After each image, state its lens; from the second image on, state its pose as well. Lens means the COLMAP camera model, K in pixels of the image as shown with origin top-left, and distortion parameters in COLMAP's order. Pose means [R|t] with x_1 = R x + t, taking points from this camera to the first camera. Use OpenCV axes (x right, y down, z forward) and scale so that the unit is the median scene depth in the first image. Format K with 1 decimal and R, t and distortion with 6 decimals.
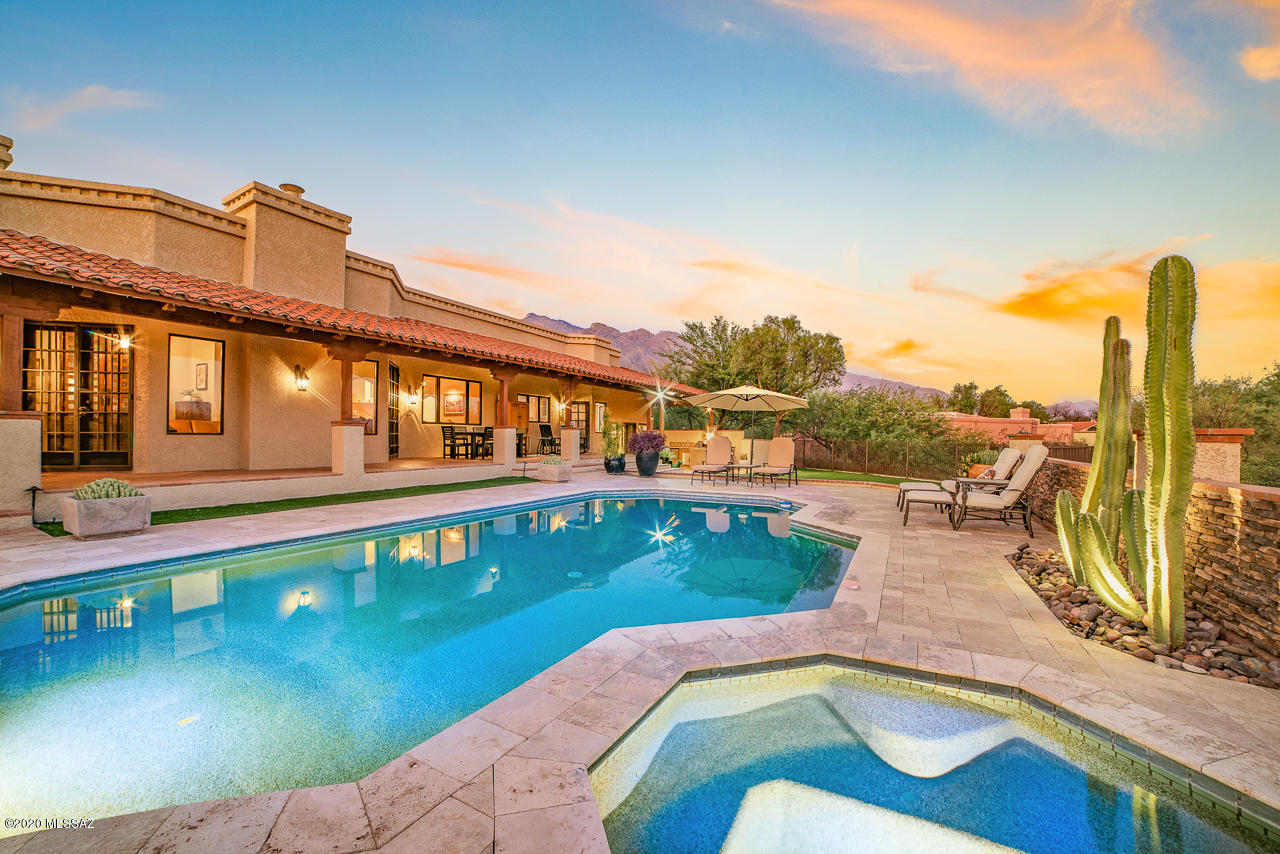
lens RADIAL K [[513.2, 0, 643.3], [0, 513.2, 433.1], [0, 0, 1]] dist [-0.019188, 0.000091]
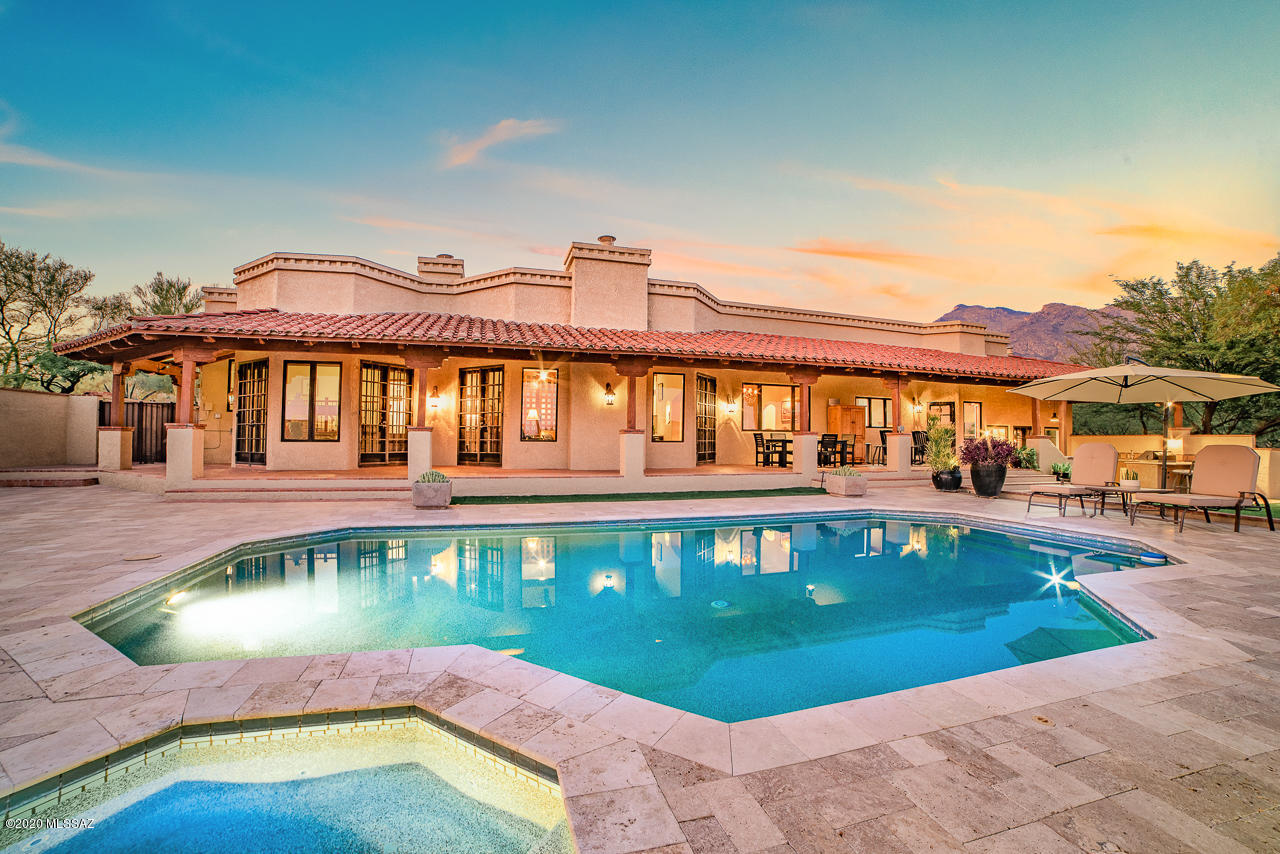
lens RADIAL K [[525.9, 0, 634.0], [0, 525.9, 427.7], [0, 0, 1]] dist [-0.108027, 0.044209]
pose [[0.718234, -0.021882, -0.695457, 0.149497], [0.002144, 0.999570, -0.029237, 0.004803], [0.695798, 0.019508, 0.717973, 0.111844]]
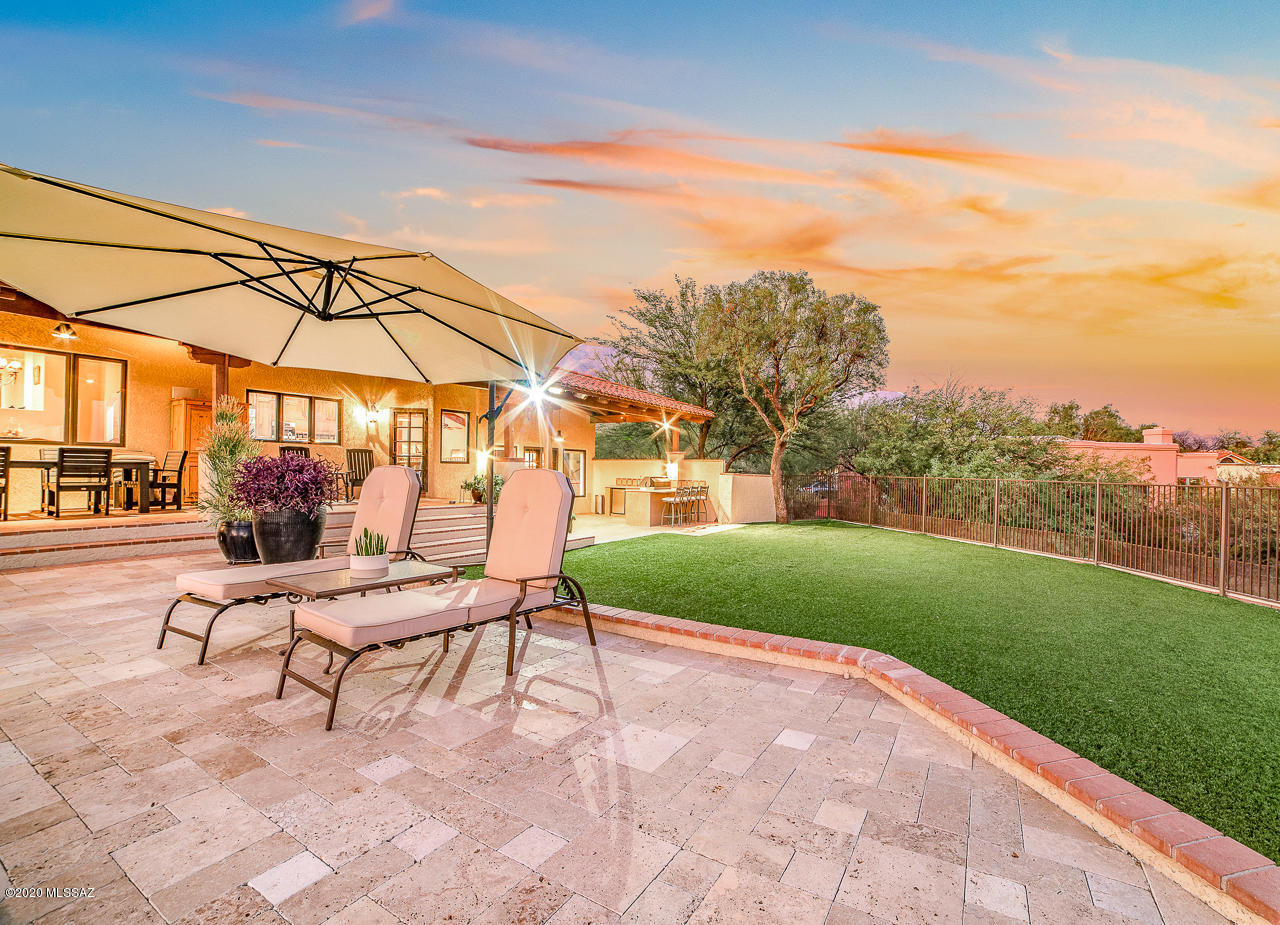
lens RADIAL K [[597.3, 0, 640.0], [0, 597.3, 462.5], [0, 0, 1]] dist [-0.053509, 0.000011]
pose [[0.998103, -0.000847, -0.061556, 0.295585], [0.000452, 0.999979, -0.006425, 0.006184], [0.061561, 0.006385, 0.998083, 0.589433]]
